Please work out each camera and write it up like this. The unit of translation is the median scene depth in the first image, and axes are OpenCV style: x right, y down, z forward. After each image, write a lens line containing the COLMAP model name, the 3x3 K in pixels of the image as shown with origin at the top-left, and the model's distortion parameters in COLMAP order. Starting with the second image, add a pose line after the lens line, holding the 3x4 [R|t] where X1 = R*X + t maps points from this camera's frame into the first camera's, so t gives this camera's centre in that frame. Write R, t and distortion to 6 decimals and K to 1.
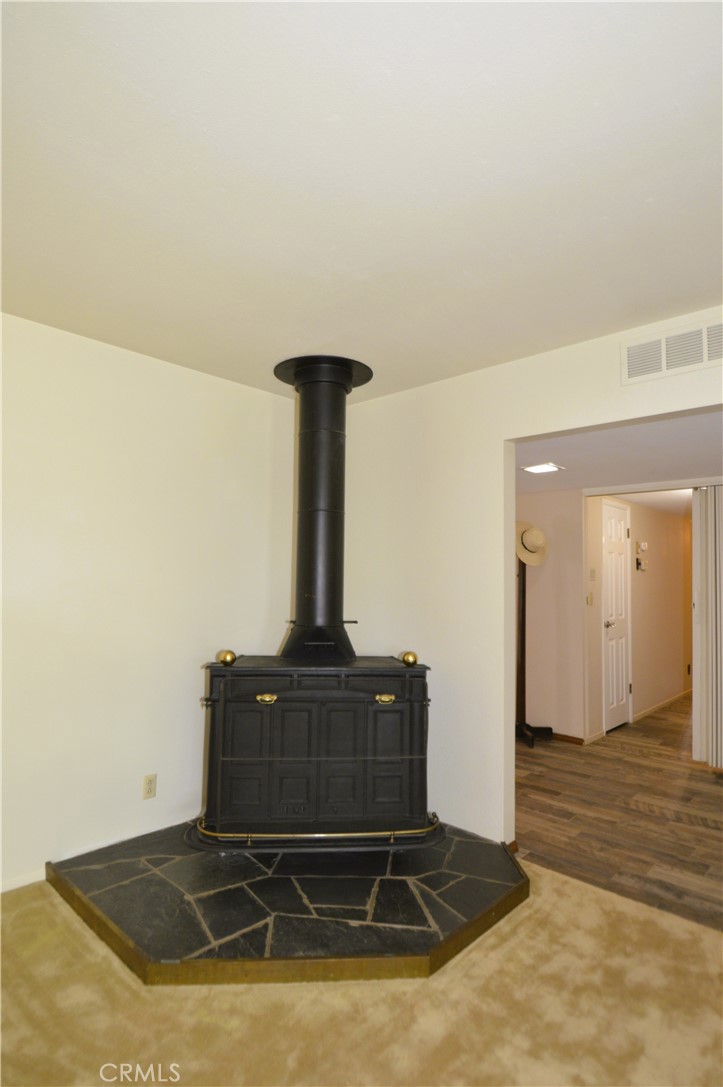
lens RADIAL K [[597.6, 0, 361.5], [0, 597.6, 543.5], [0, 0, 1]] dist [0.035731, 0.000113]
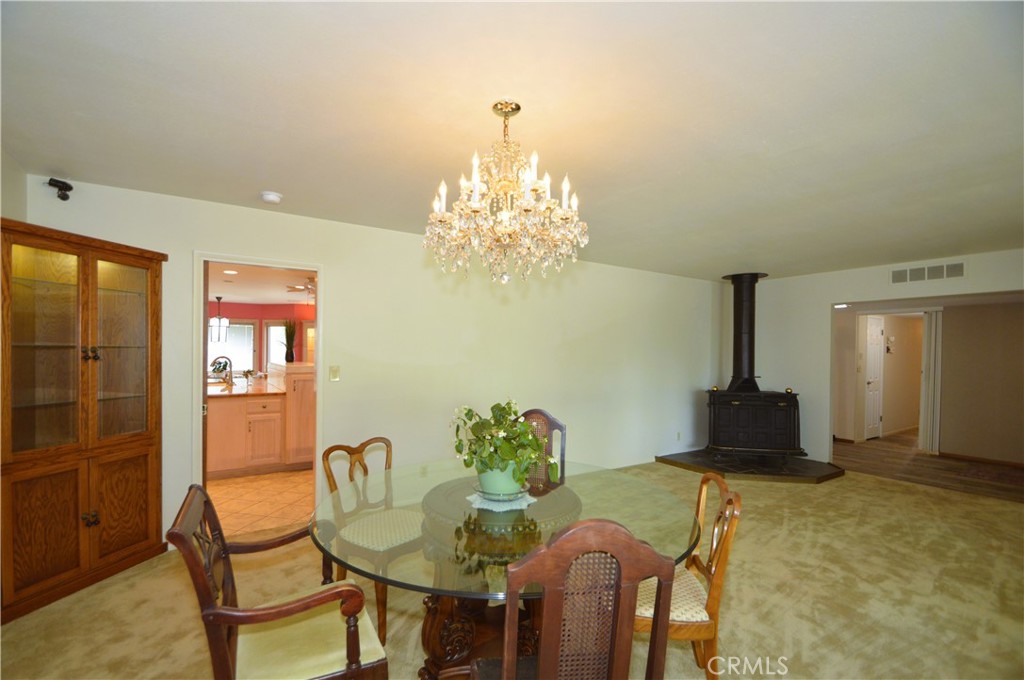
lens RADIAL K [[450.3, 0, 511.0], [0, 450.3, 353.6], [0, 0, 1]] dist [-0.001871, -0.000725]
pose [[0.968759, -0.005117, -0.247950, -0.548410], [0.018199, 0.998559, 0.050495, -0.078693], [0.247334, -0.053429, 0.967456, -1.058699]]
